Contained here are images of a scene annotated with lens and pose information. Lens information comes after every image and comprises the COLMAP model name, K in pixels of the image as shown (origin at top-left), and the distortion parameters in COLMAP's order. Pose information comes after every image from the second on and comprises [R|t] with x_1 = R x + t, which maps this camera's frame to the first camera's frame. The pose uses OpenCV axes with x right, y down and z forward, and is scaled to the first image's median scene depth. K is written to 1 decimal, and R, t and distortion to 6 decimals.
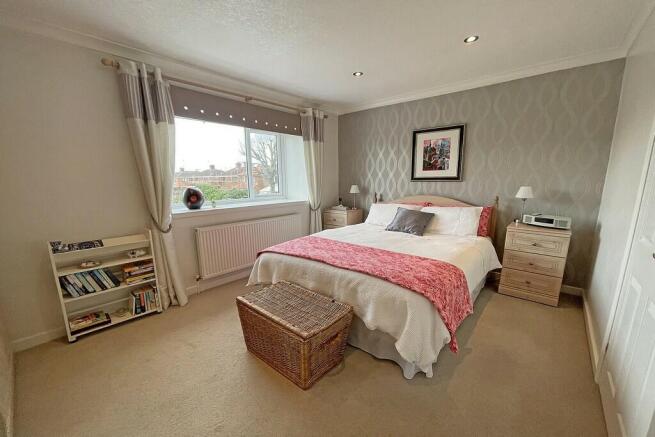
lens RADIAL K [[261.3, 0, 326.4], [0, 261.3, 228.5], [0, 0, 1]] dist [-0.002380, -0.000304]
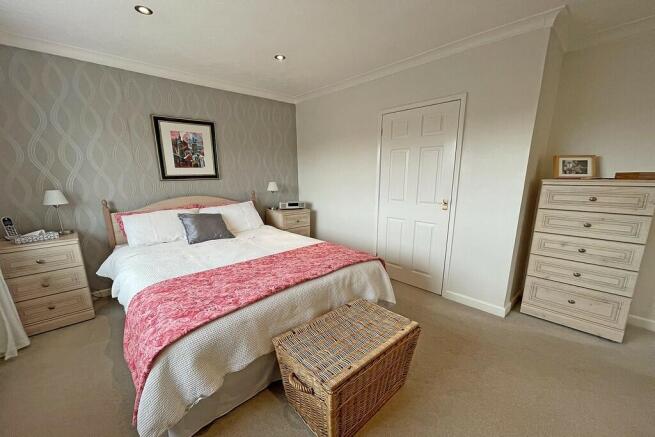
lens RADIAL K [[261.3, 0, 326.4], [0, 261.3, 228.5], [0, 0, 1]] dist [-0.002380, -0.000304]
pose [[0.120724, -0.202400, 0.971833, -0.458130], [0.191633, 0.965330, 0.177240, -0.096229], [-0.974014, 0.164838, 0.155325, 0.469770]]
